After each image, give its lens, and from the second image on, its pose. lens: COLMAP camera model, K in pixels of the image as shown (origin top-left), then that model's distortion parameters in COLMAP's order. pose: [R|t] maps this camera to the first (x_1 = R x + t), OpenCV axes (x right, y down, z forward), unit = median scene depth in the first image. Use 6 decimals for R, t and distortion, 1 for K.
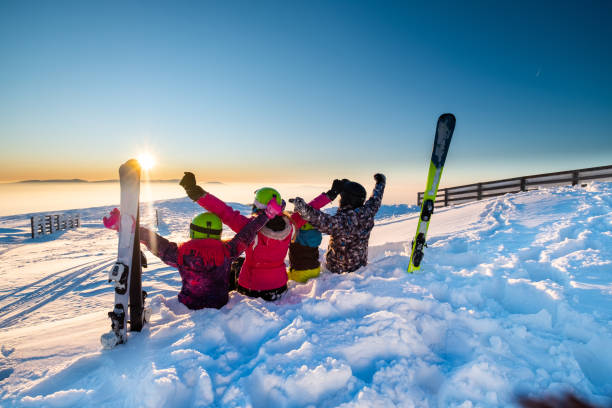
lens RADIAL K [[306.5, 0, 306.0], [0, 306.5, 204.0], [0, 0, 1]] dist [-0.001123, -0.000728]
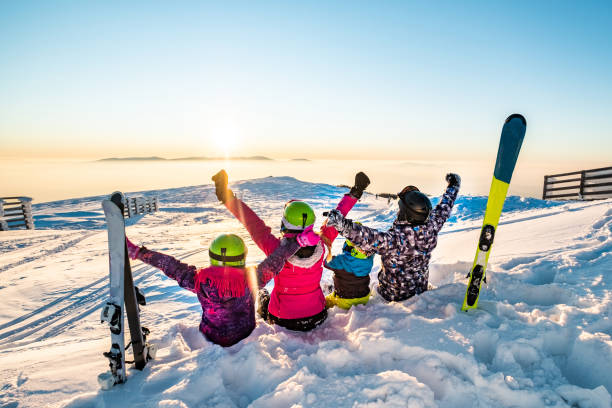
lens RADIAL K [[363.2, 0, 354.8], [0, 363.2, 225.5], [0, 0, 1]] dist [0.000601, -0.000674]
pose [[0.989235, 0.020931, -0.144834, 0.185675], [-0.004540, 0.993631, 0.112591, -0.111643], [0.146268, -0.110722, 0.983029, 0.025035]]
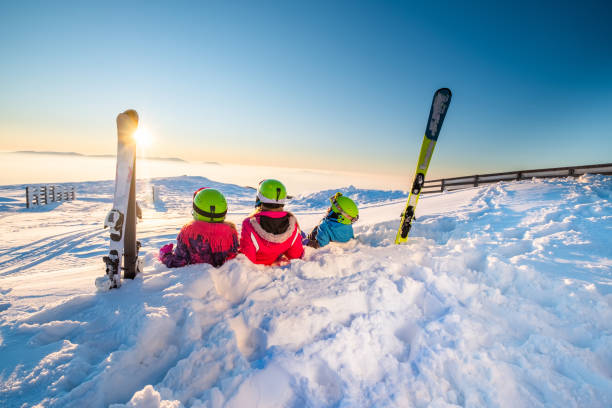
lens RADIAL K [[306.5, 0, 306.0], [0, 306.5, 204.0], [0, 0, 1]] dist [-0.001123, -0.000728]
pose [[0.998626, 0.051303, 0.010681, 0.013930], [-0.051747, 0.997575, 0.046552, 0.057591], [-0.008267, -0.047041, 0.998859, -0.023261]]
